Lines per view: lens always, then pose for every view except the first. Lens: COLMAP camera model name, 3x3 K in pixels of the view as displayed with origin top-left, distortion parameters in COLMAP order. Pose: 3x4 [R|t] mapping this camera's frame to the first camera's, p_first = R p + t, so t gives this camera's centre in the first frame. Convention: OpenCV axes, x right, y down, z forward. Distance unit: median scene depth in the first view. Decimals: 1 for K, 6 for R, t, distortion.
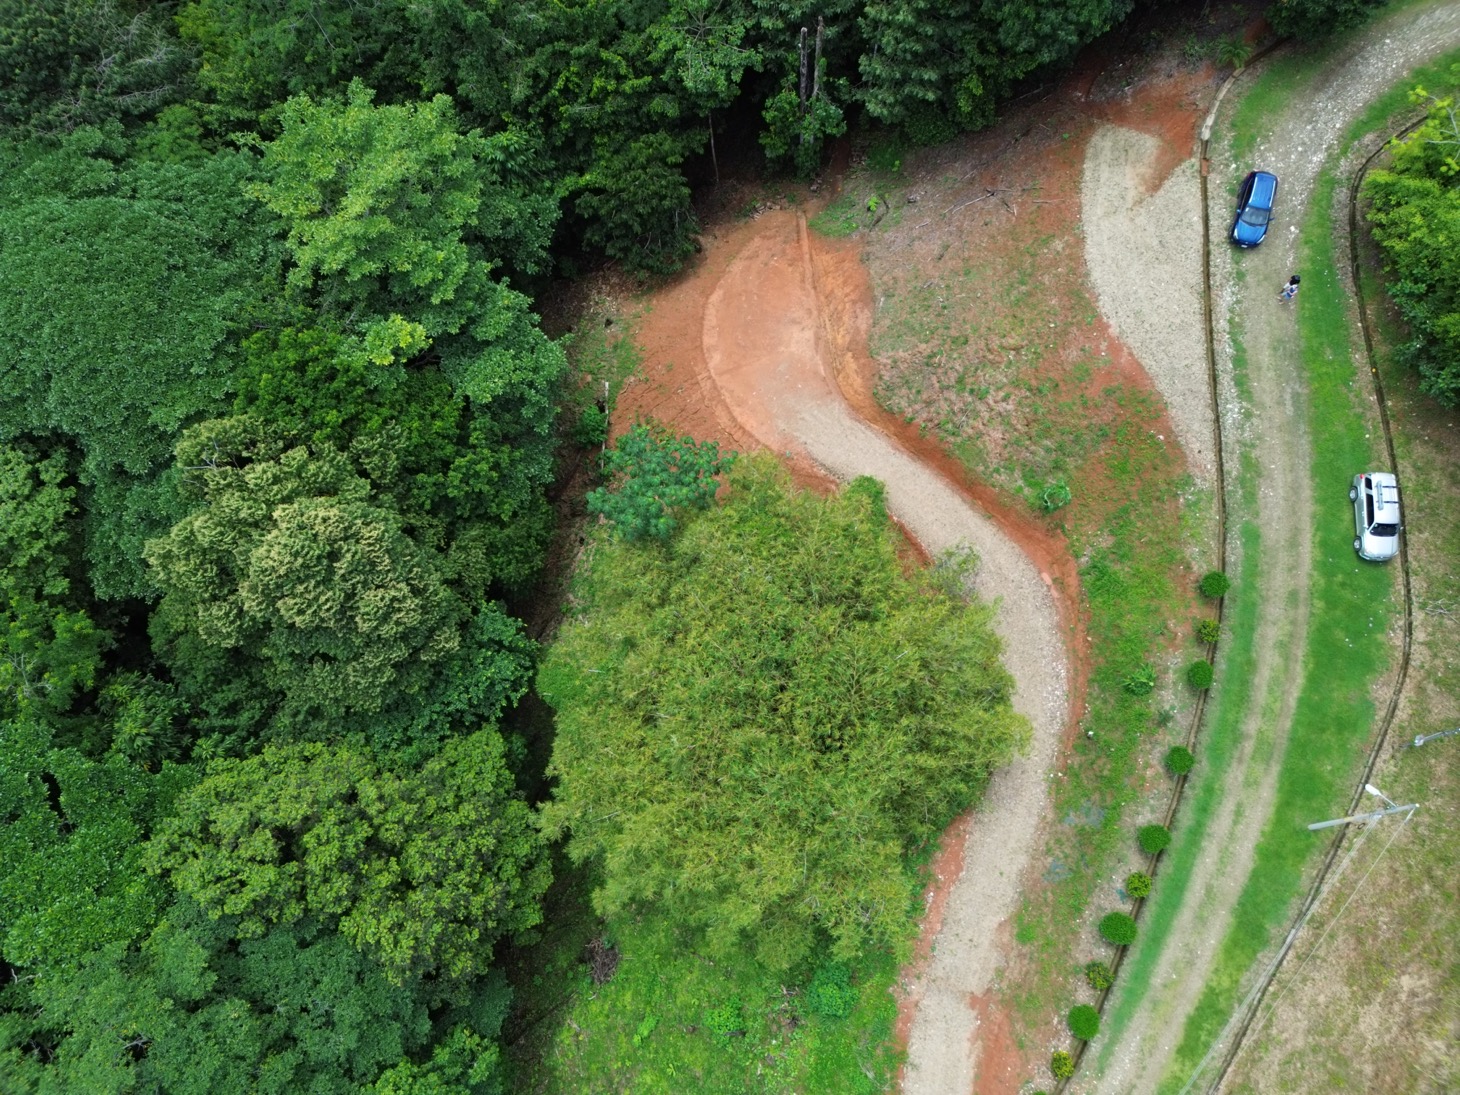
lens RADIAL K [[1000.6, 0, 729.0], [0, 1000.6, 547.9], [0, 0, 1]] dist [0.011518, -0.013194]
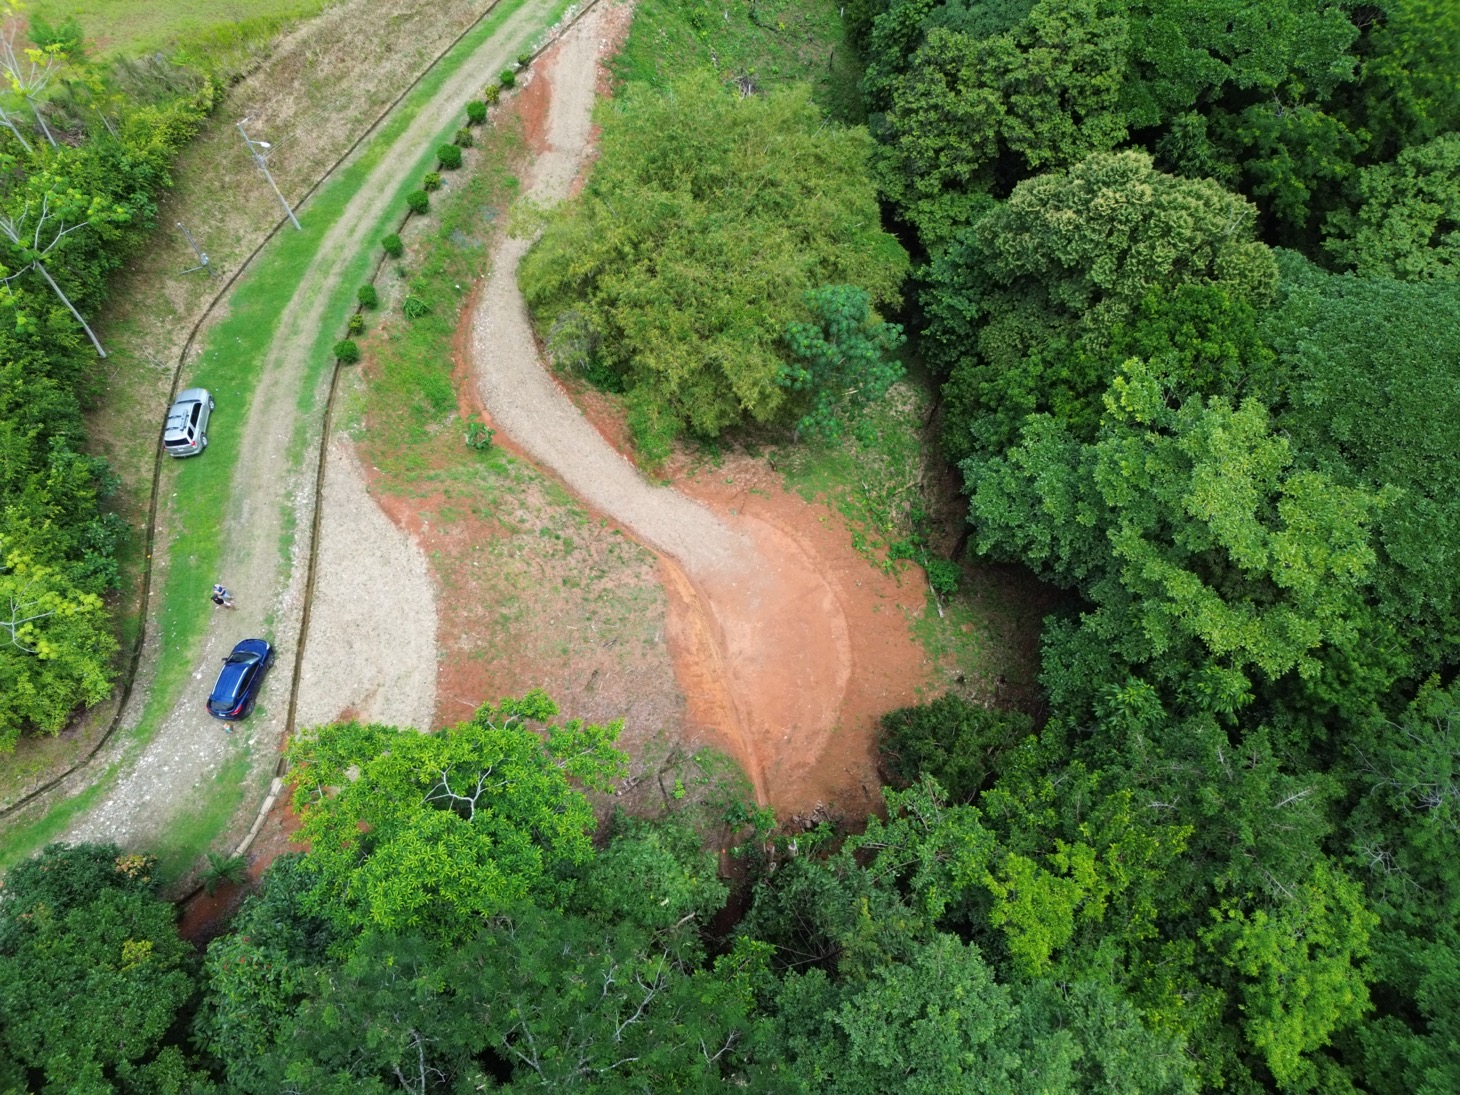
lens RADIAL K [[1000.6, 0, 729.4], [0, 1000.6, 549.1], [0, 0, 1]] dist [0.011518, -0.013194]
pose [[-0.987206, 0.154715, -0.038580, 0.124666], [-0.139853, -0.723910, 0.675570, -0.911240], [0.076592, 0.672322, 0.736286, 0.324035]]
